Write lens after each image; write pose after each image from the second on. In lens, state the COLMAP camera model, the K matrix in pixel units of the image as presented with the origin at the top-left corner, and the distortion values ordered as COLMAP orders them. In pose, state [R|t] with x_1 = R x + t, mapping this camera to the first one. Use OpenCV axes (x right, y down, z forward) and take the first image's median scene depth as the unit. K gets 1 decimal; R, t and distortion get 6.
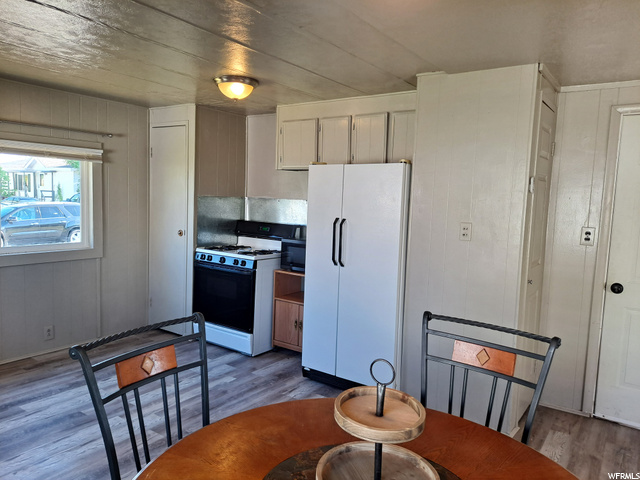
lens RADIAL K [[476.0, 0, 327.2], [0, 476.0, 242.3], [0, 0, 1]] dist [0.060390, -0.056431]
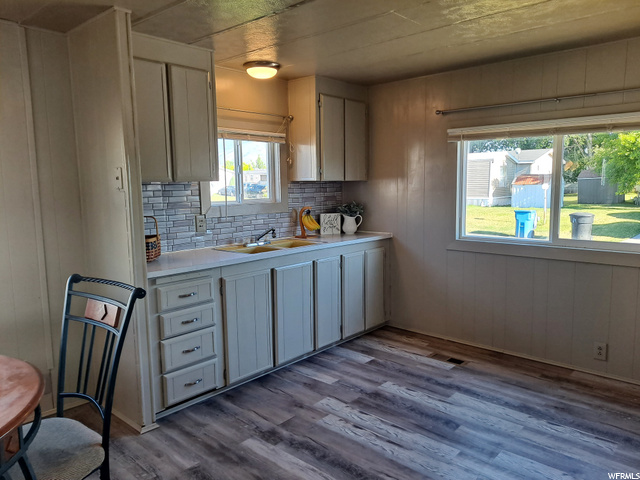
lens RADIAL K [[476.0, 0, 327.2], [0, 476.0, 242.3], [0, 0, 1]] dist [0.060390, -0.056431]
pose [[-0.139809, 0.091531, -0.985939, 0.297612], [-0.091680, 0.990244, 0.104932, -0.039910], [0.985925, 0.105062, -0.130054, 0.710781]]
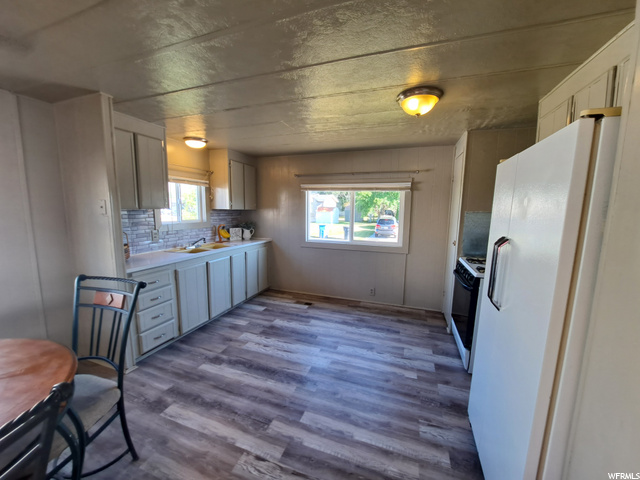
lens RADIAL K [[257.1, 0, 317.3], [0, 257.1, 243.4], [0, 0, 1]] dist [-0.012374, -0.000020]
pose [[0.241969, 0.098464, -0.965275, 0.291444], [-0.100859, 0.992001, 0.075908, -0.041377], [0.965028, 0.078990, 0.249964, 0.627465]]
